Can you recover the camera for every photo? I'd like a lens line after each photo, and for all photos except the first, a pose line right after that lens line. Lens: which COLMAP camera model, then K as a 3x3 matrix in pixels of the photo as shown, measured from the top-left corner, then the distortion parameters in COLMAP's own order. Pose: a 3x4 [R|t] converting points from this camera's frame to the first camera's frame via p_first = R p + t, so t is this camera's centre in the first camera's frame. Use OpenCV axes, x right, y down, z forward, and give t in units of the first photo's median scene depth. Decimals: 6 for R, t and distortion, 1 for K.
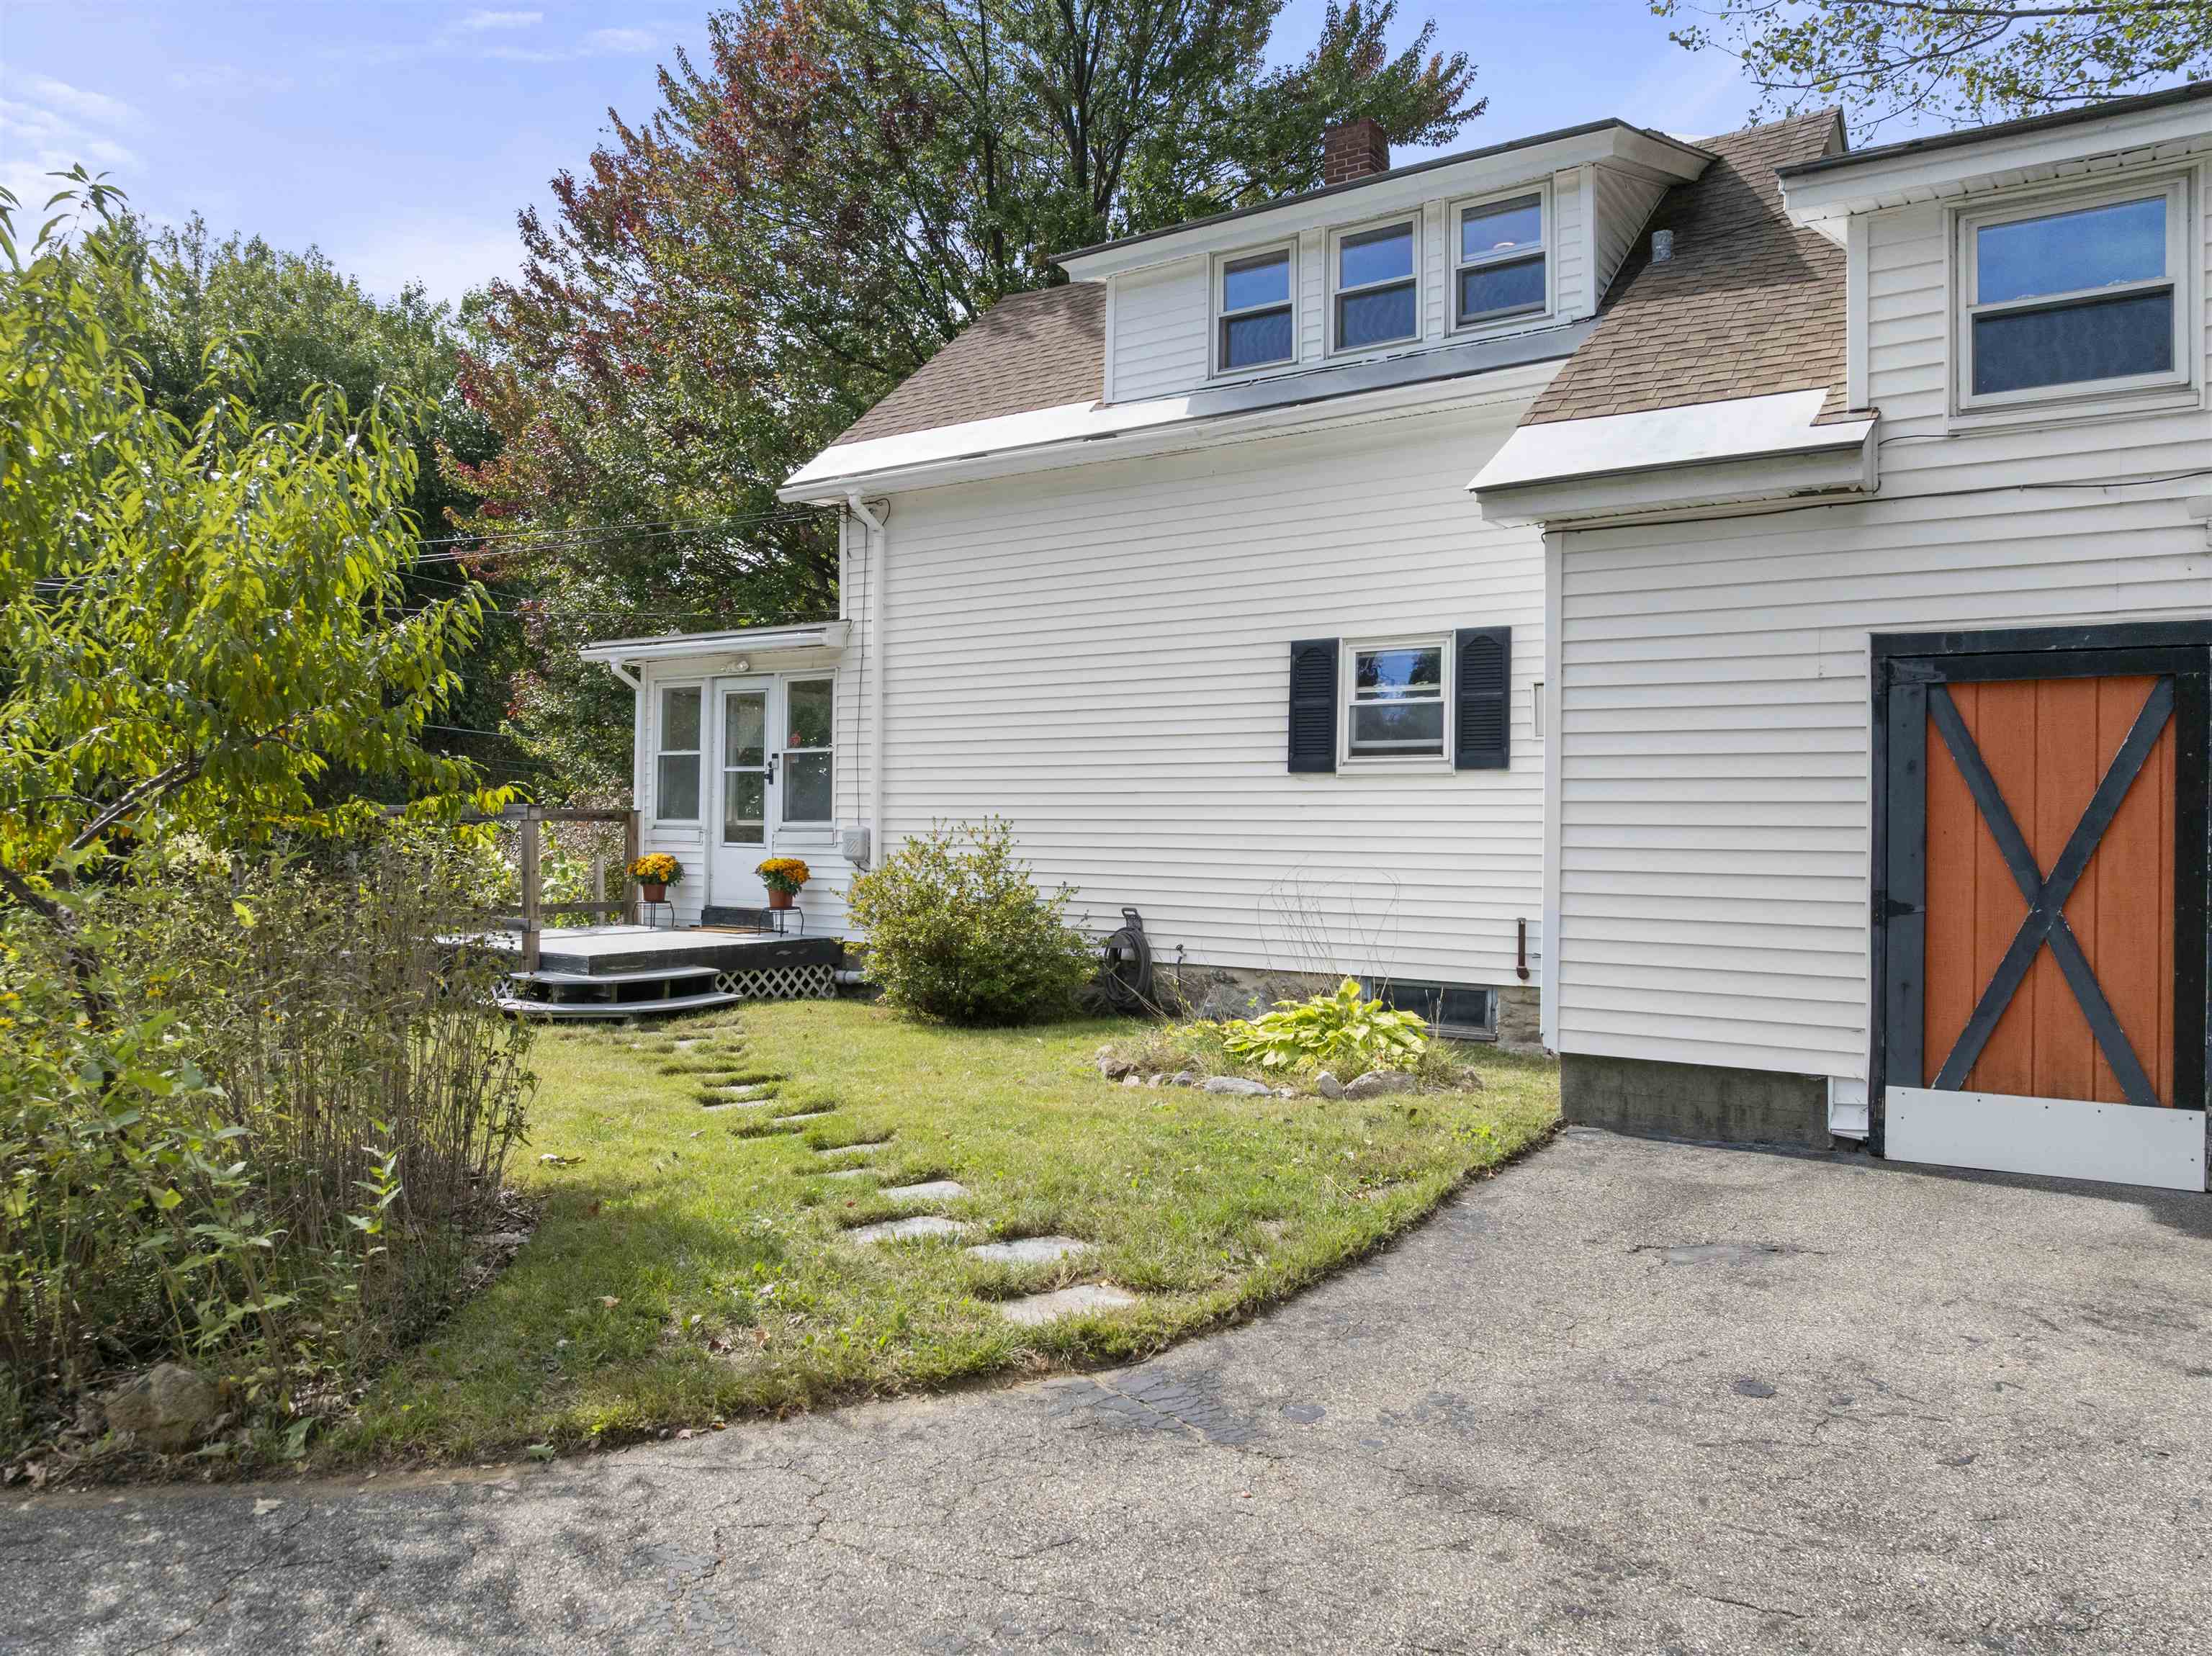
lens RADIAL K [[1557.9, 0, 1102.0], [0, 1557.9, 836.1], [0, 0, 1]] dist [-0.008337, -0.037447]
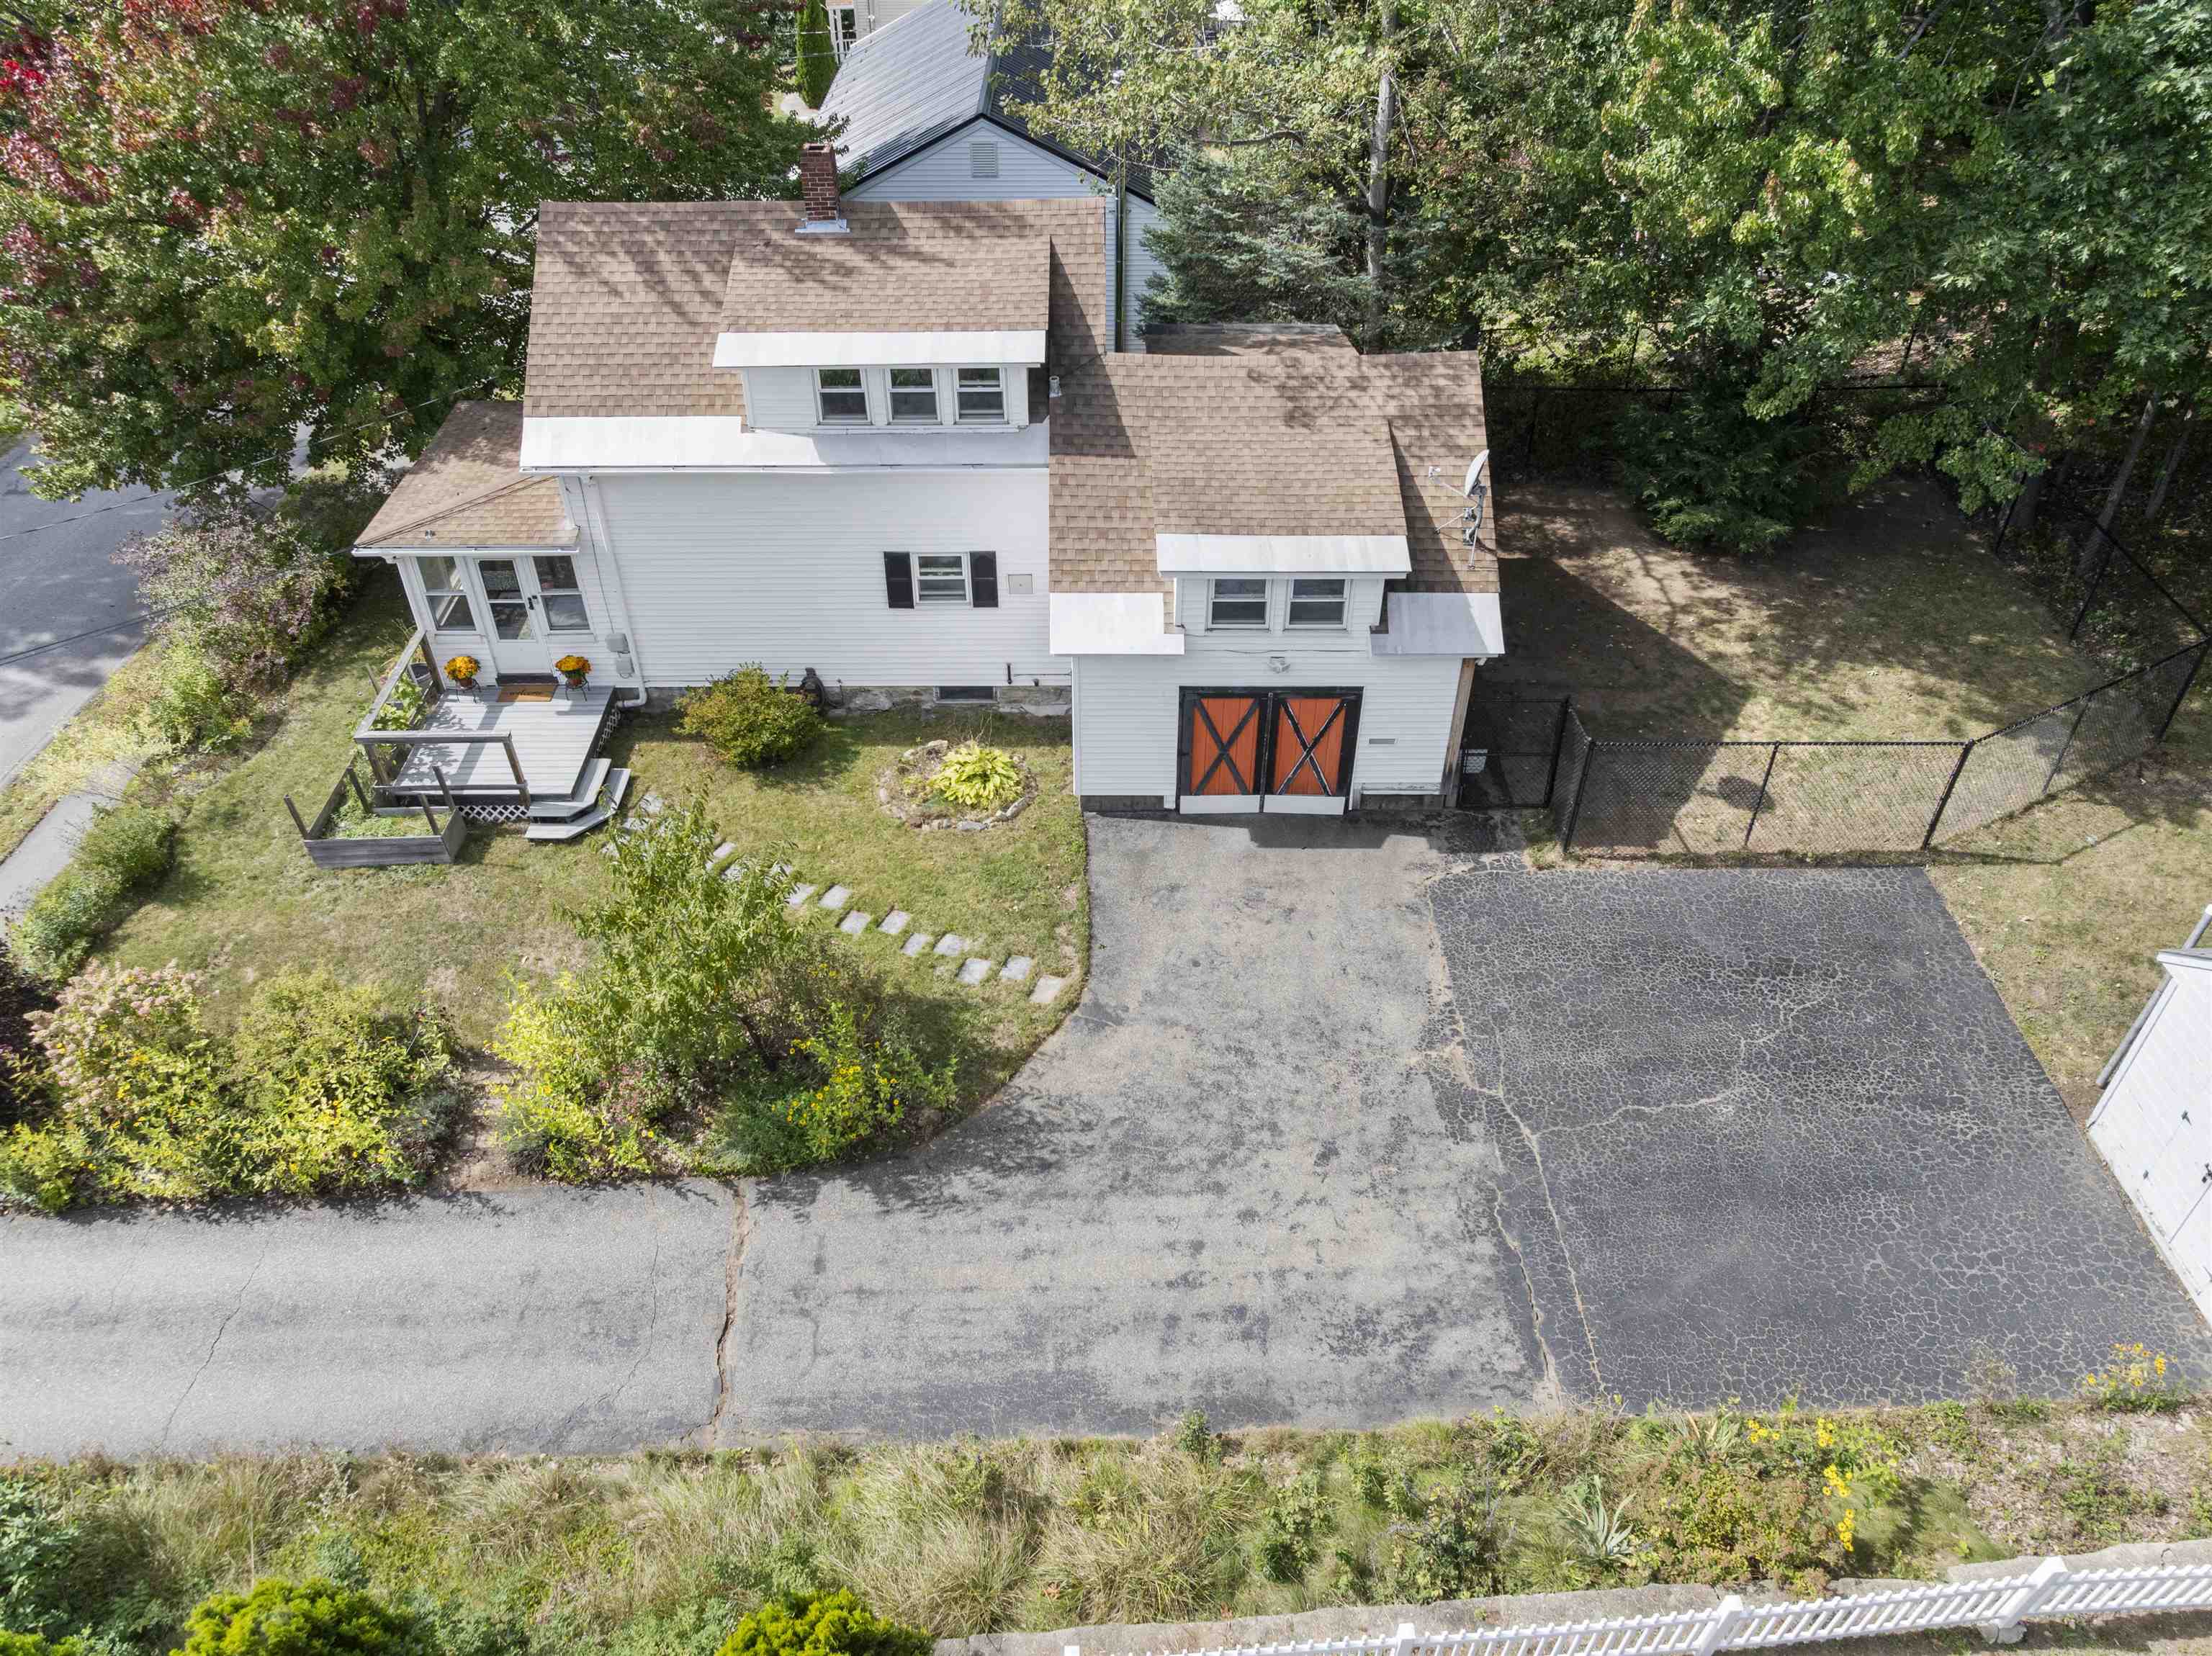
lens RADIAL K [[1557.9, 0, 1102.0], [0, 1557.9, 836.1], [0, 0, 1]] dist [-0.008337, -0.037447]
pose [[0.818729, -0.379843, 0.430584, -1.103536], [0.007689, 0.757096, 0.653258, -1.955101], [-0.574129, -0.531530, 0.622777, -1.034334]]
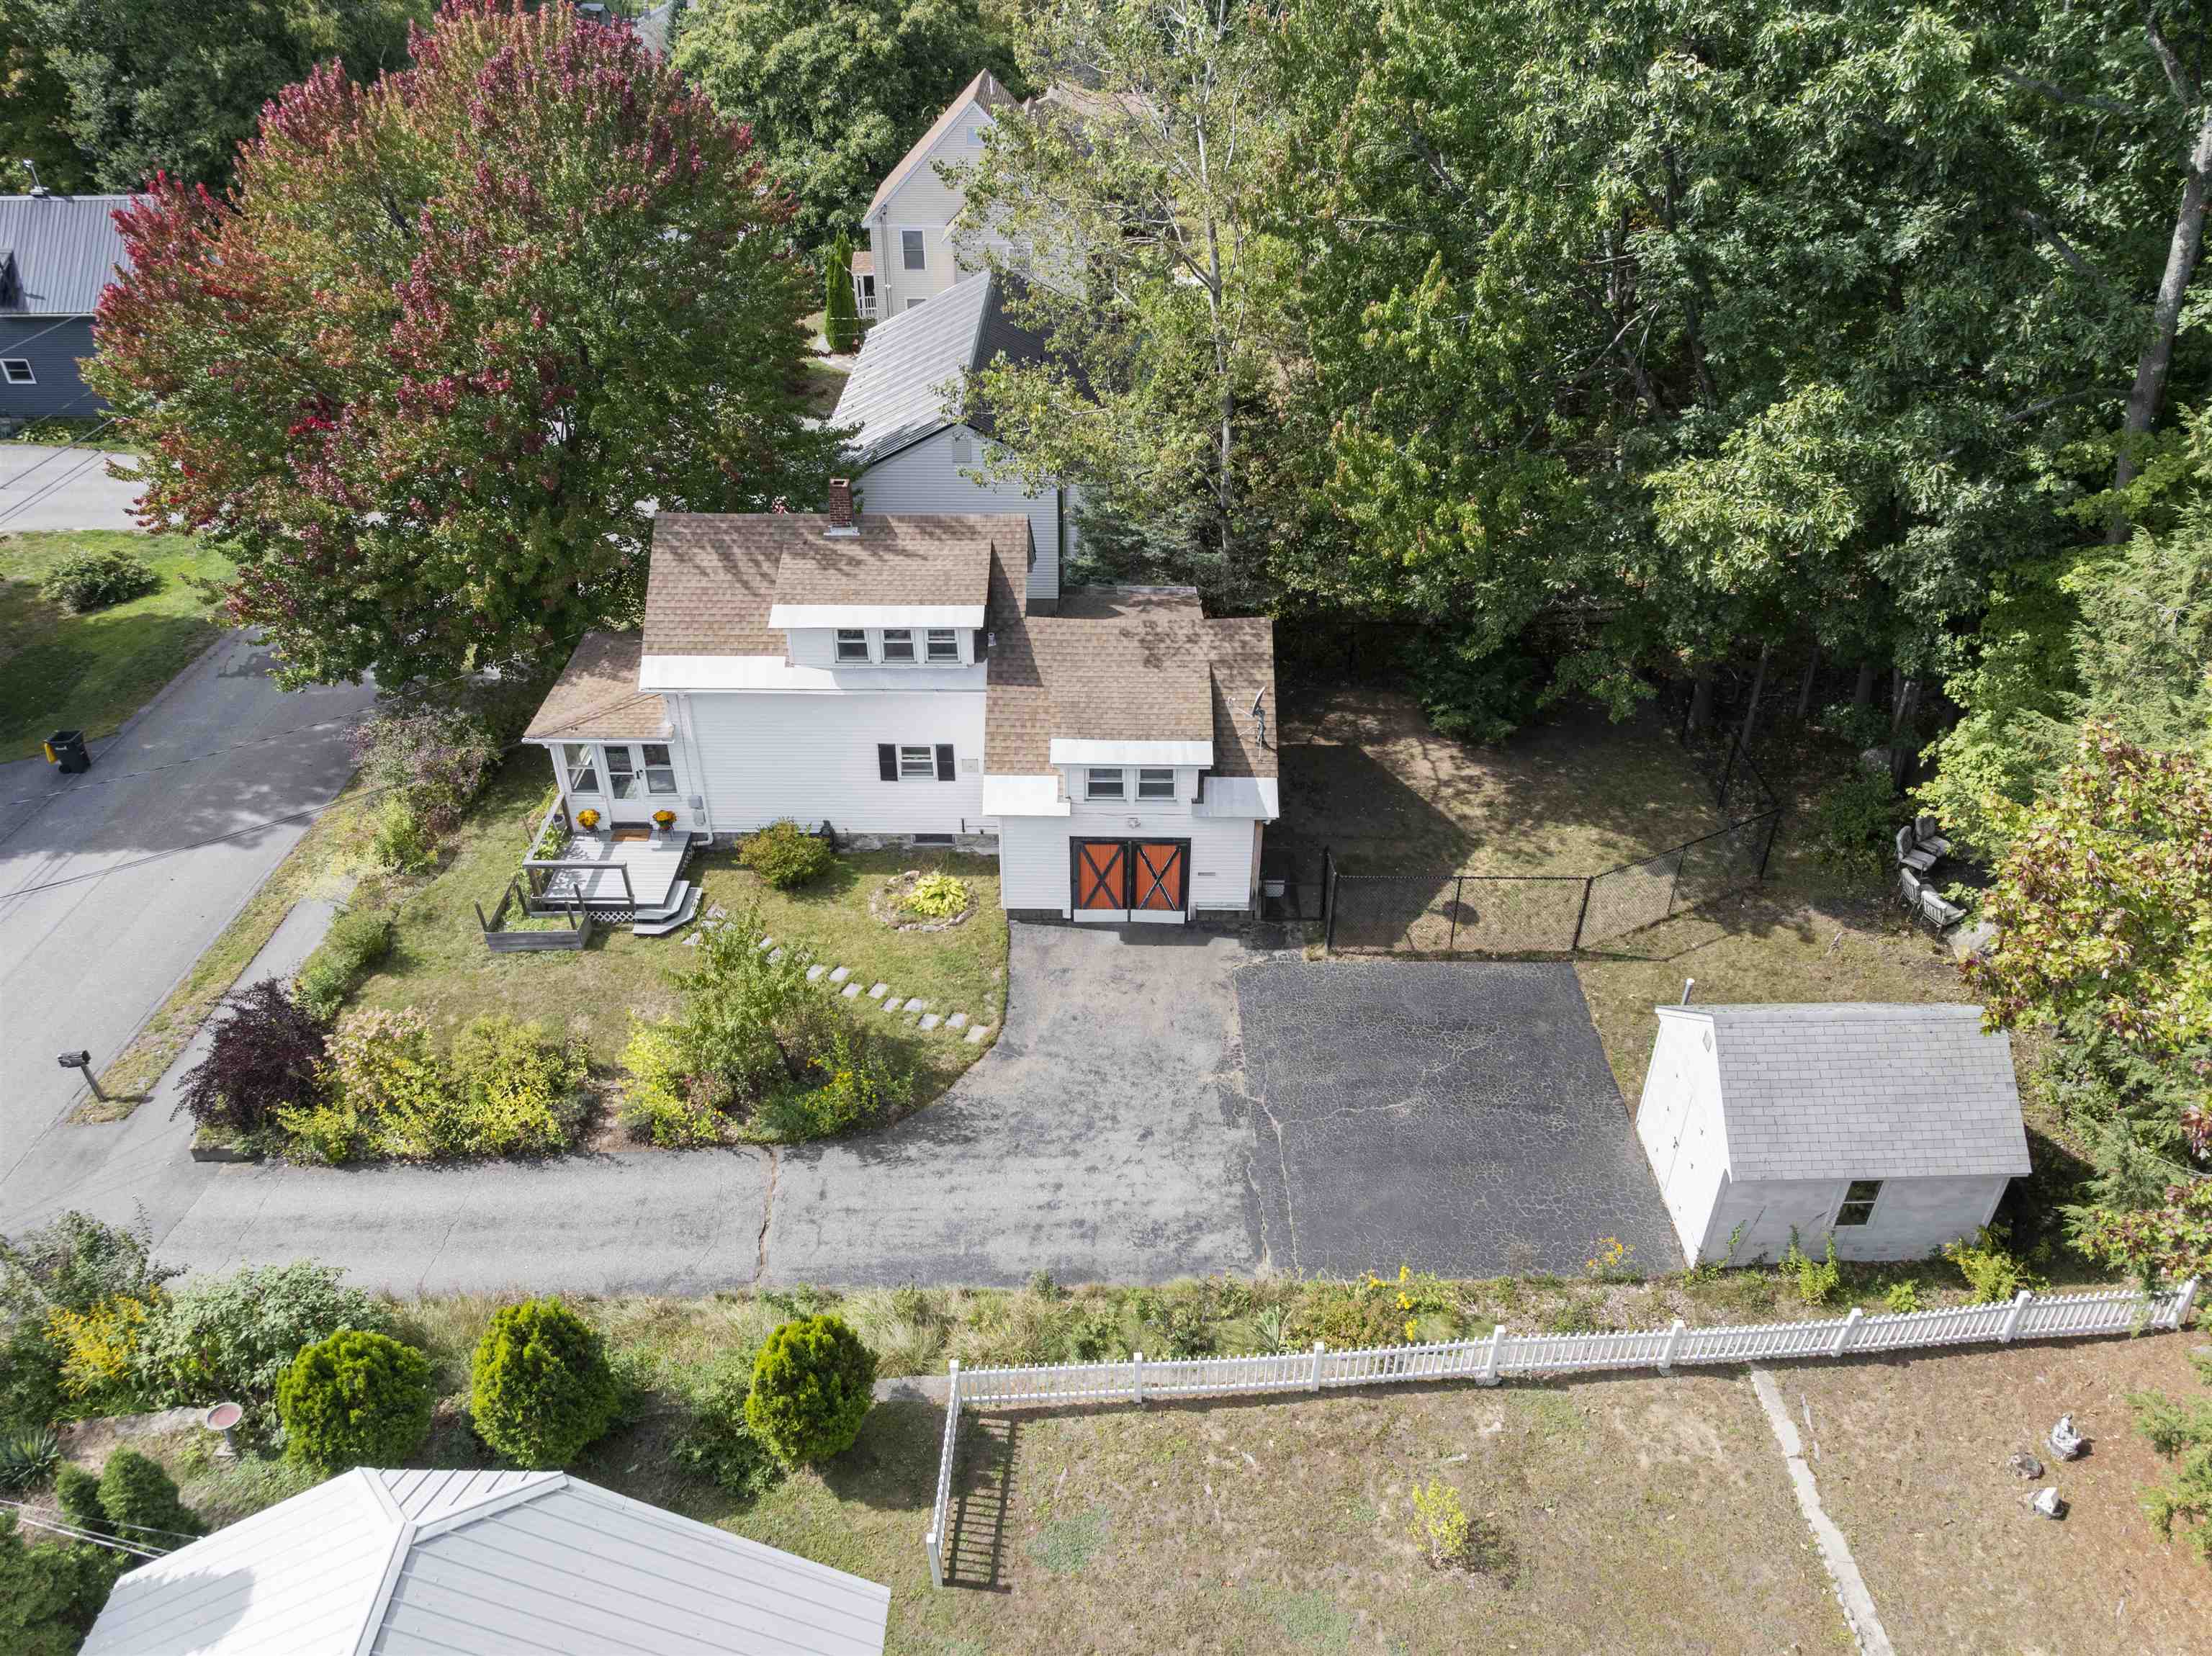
lens RADIAL K [[1557.9, 0, 1102.0], [0, 1557.9, 836.1], [0, 0, 1]] dist [-0.008337, -0.037447]
pose [[0.825964, -0.332609, 0.455142, -1.594330], [0.004632, 0.811364, 0.584523, -2.917045], [-0.563703, -0.480687, 0.671698, -2.264814]]
